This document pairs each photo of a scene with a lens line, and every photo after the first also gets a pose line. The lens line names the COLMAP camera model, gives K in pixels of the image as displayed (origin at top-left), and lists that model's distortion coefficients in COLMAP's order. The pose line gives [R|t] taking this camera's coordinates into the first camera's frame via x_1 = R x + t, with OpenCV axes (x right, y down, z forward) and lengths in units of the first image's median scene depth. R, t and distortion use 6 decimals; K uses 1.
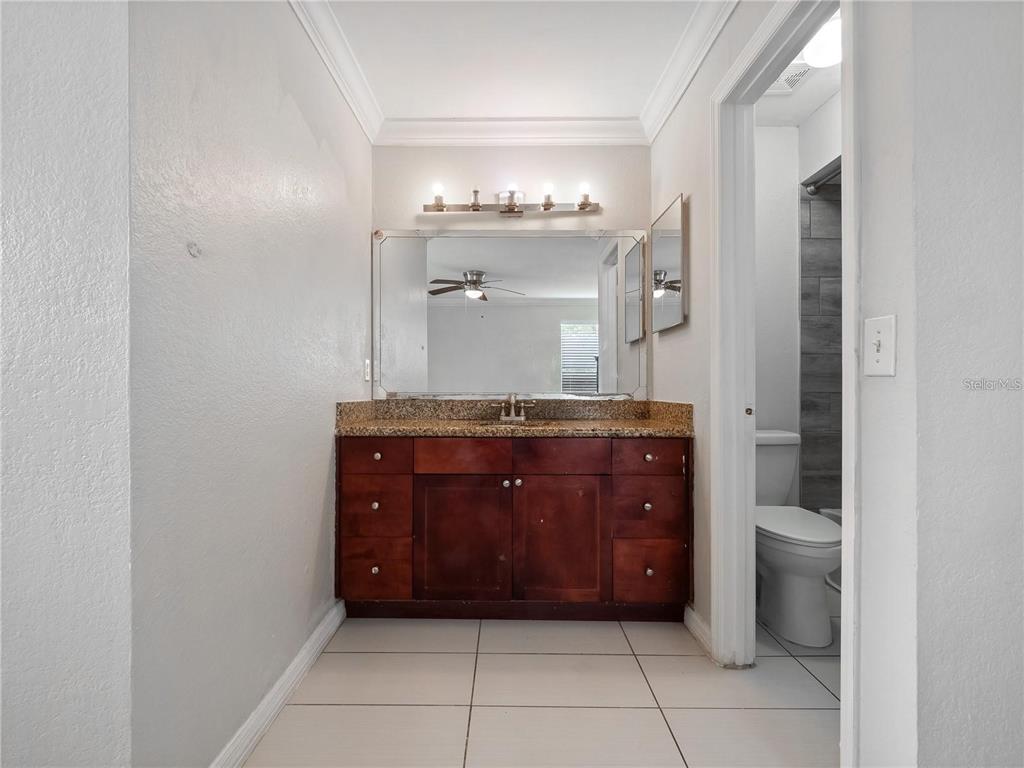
lens RADIAL K [[478.0, 0, 507.0], [0, 478.0, 385.4], [0, 0, 1]] dist [0.002940, -0.003335]
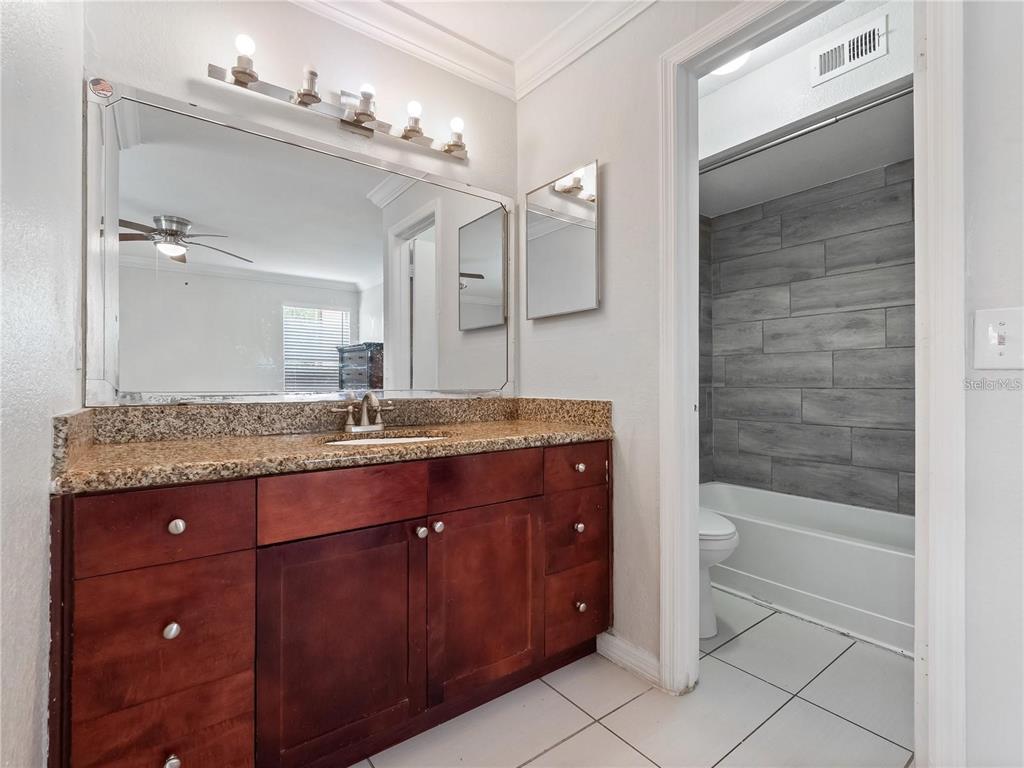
lens RADIAL K [[478.0, 0, 509.3], [0, 478.0, 380.0], [0, 0, 1]] dist [0.002940, -0.003335]
pose [[0.795161, 0.002765, 0.606392, -0.262879], [-0.001388, 0.999995, -0.002739, 0.002362], [-0.606397, 0.001336, 0.795161, 0.368155]]
